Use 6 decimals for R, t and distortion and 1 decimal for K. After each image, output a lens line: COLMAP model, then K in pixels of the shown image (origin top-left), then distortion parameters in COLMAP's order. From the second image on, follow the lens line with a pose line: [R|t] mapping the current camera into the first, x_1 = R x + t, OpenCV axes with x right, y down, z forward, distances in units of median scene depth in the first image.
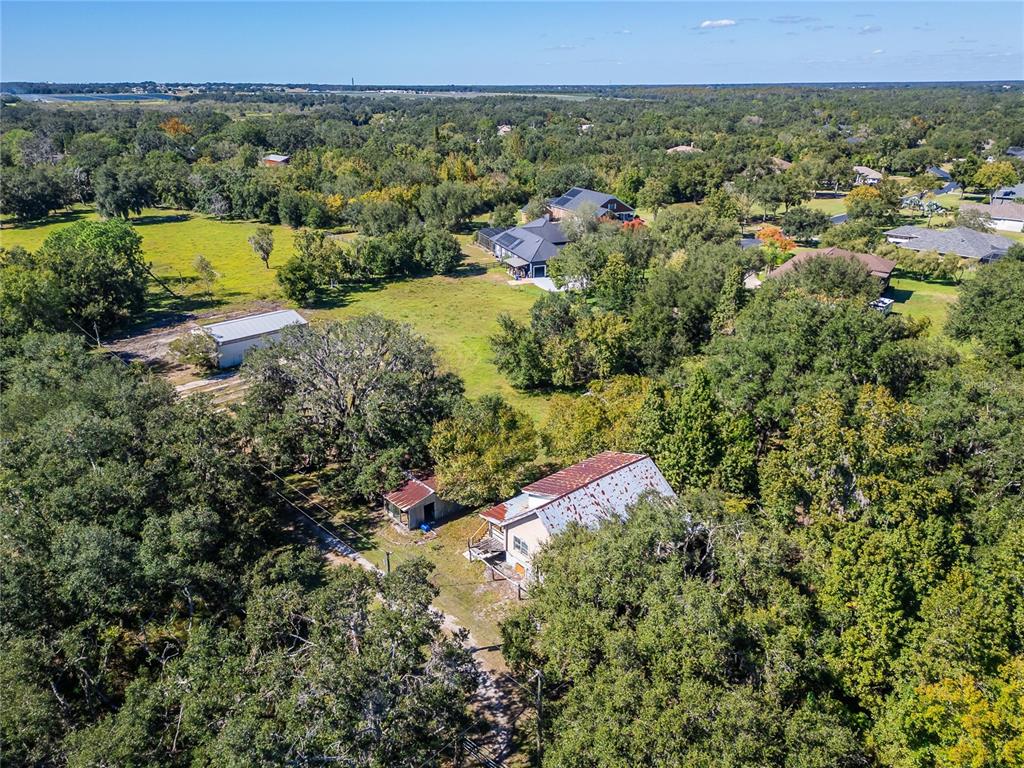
lens RADIAL K [[714.8, 0, 513.9], [0, 714.8, 378.5], [0, 0, 1]] dist [0.086015, -0.081479]
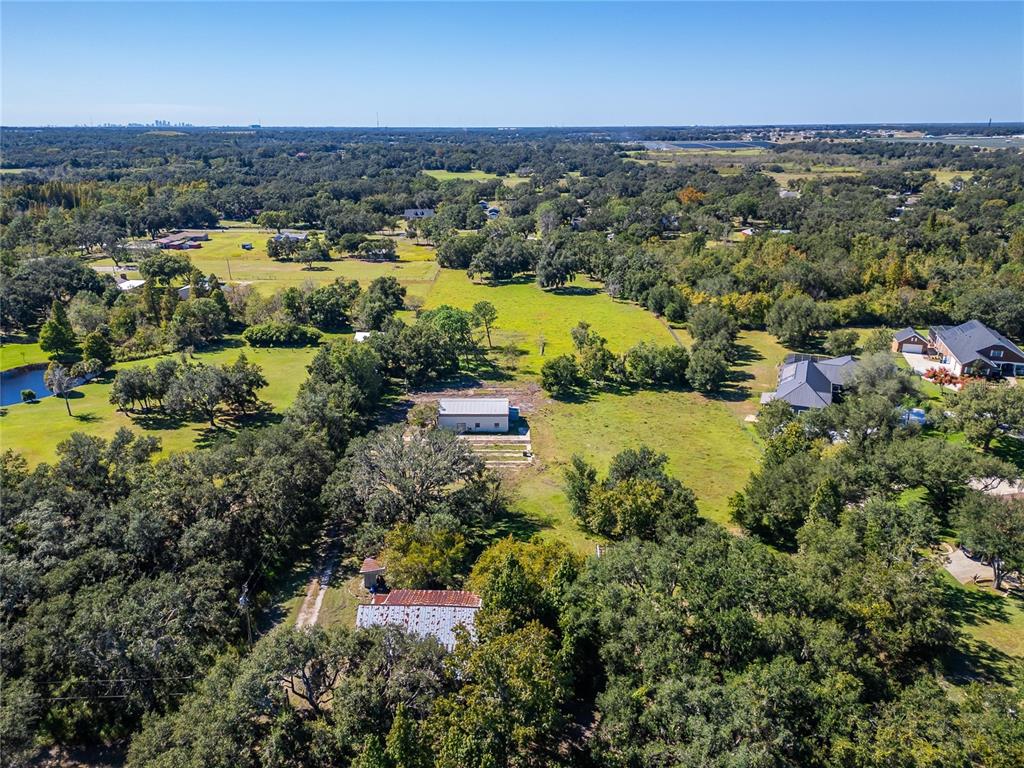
lens RADIAL K [[714.8, 0, 513.9], [0, 714.8, 378.5], [0, 0, 1]] dist [0.086015, -0.081479]
pose [[0.733082, 0.225531, -0.641659, 0.623899], [-0.260008, 0.964692, 0.042016, -0.228608], [0.628479, 0.136035, 0.765838, 0.008371]]
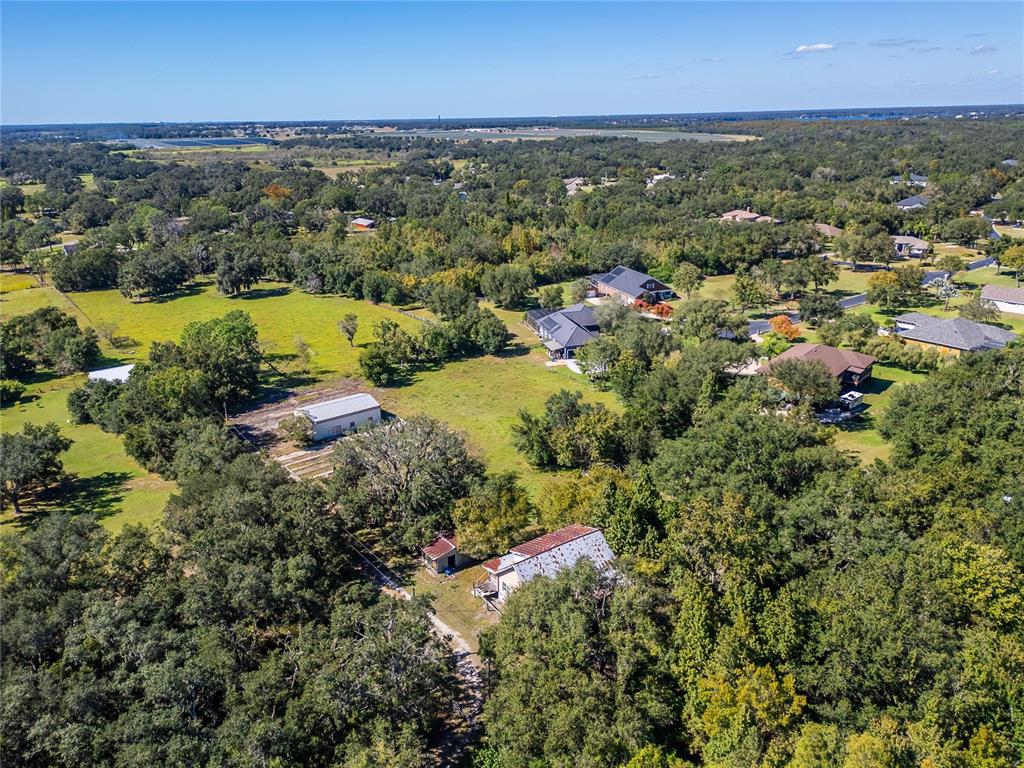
lens RADIAL K [[723.6, 0, 516.9], [0, 723.6, 383.2], [0, 0, 1]] dist [0.087771, -0.091318]
pose [[0.994547, 0.020240, -0.102302, 0.108180], [-0.024476, 0.998887, -0.040323, -0.081813], [0.101372, 0.042607, 0.993936, -0.322833]]
